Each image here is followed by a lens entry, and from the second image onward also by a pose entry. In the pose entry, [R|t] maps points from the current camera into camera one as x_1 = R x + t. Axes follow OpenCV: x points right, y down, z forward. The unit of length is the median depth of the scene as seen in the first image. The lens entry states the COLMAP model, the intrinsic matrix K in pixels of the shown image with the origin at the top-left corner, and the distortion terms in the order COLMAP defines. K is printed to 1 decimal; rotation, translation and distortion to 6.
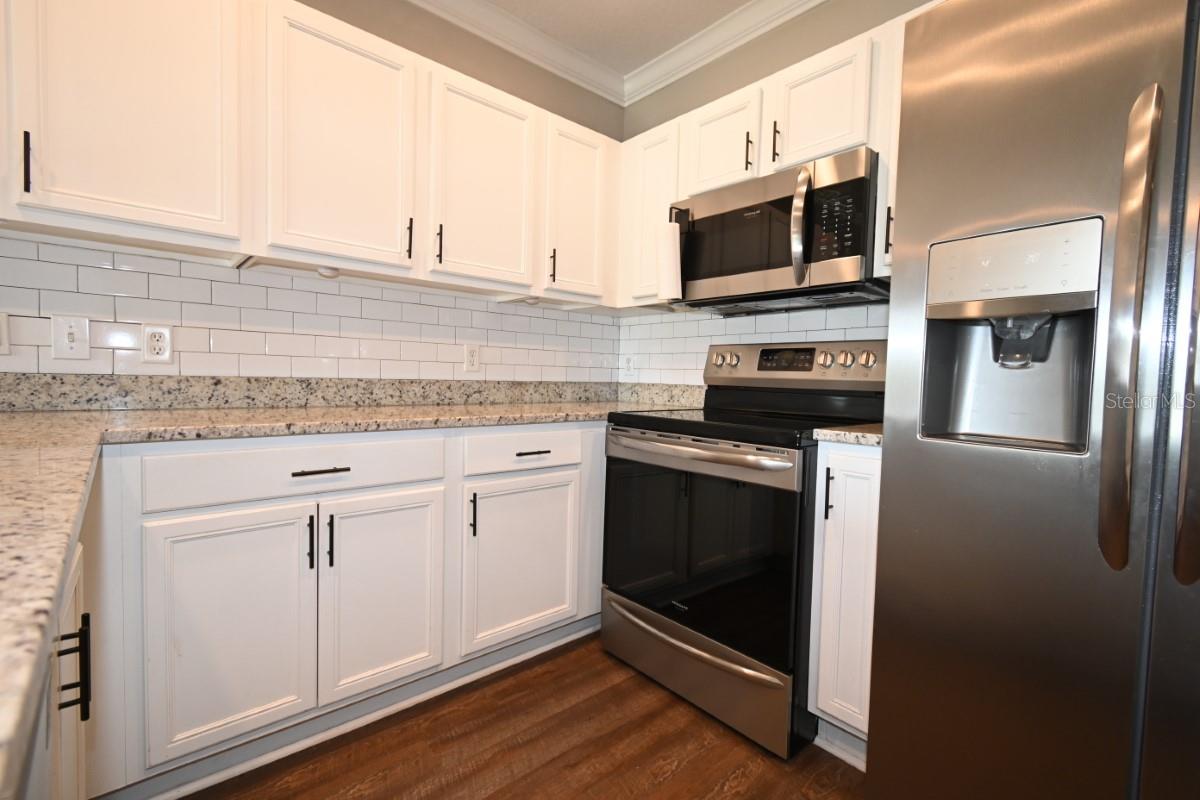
lens RADIAL K [[531.5, 0, 598.1], [0, 531.5, 400.0], [0, 0, 1]] dist [0.011127, -0.004501]
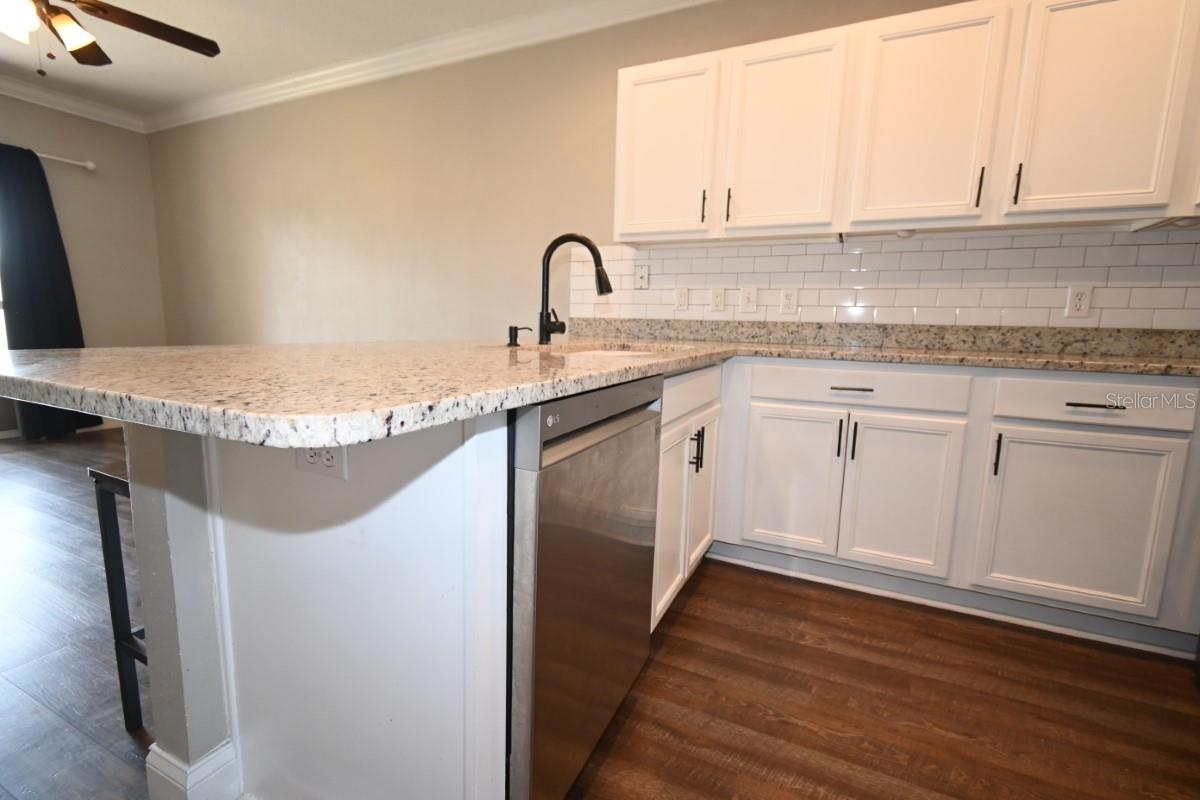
lens RADIAL K [[531.5, 0, 598.9], [0, 531.5, 399.9], [0, 0, 1]] dist [0.011127, -0.004501]
pose [[0.392152, 0.117921, -0.912311, 0.359921], [-0.053717, 0.992993, 0.105259, 0.040738], [0.918331, 0.007729, 0.395738, -0.100660]]
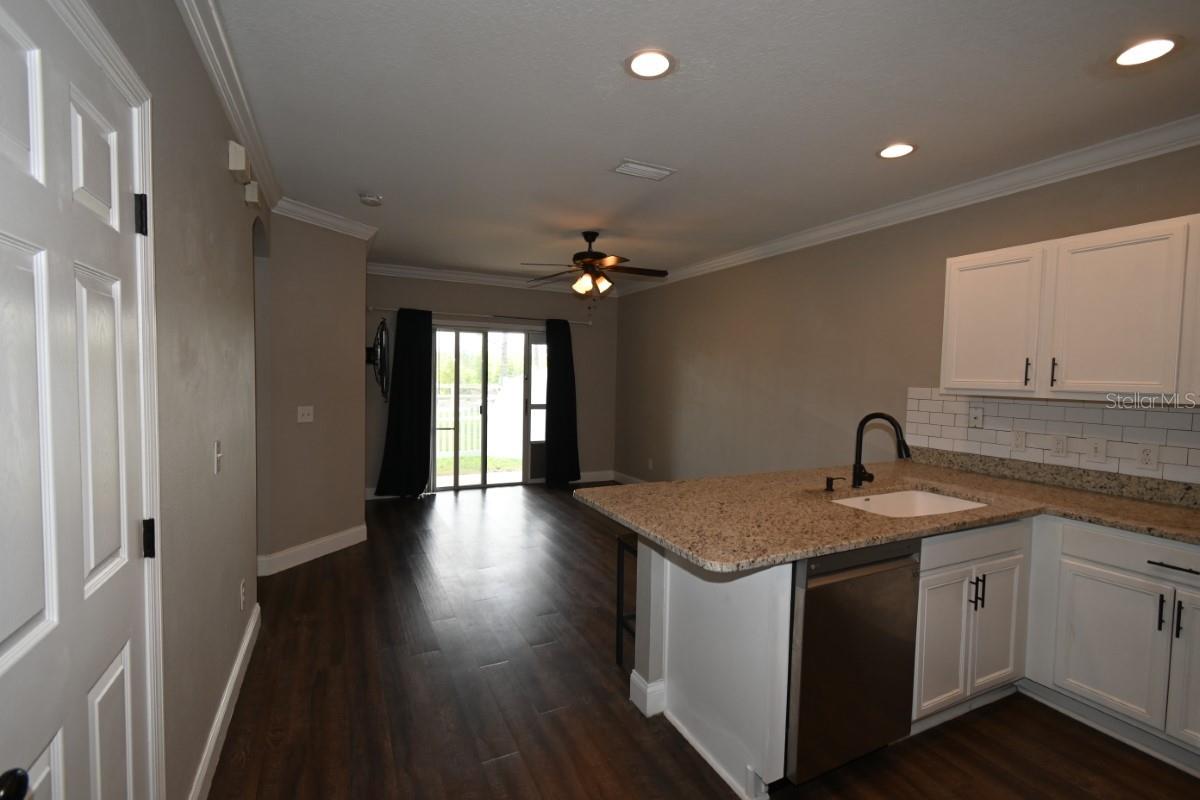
lens RADIAL K [[531.5, 0, 601.9], [0, 531.5, 401.0], [0, 0, 1]] dist [0.011127, -0.004501]
pose [[-0.261731, 0.017871, -0.964975, 0.948876], [-0.065734, 0.997177, 0.036296, -0.196299], [0.962900, 0.072931, -0.259817, -0.098938]]
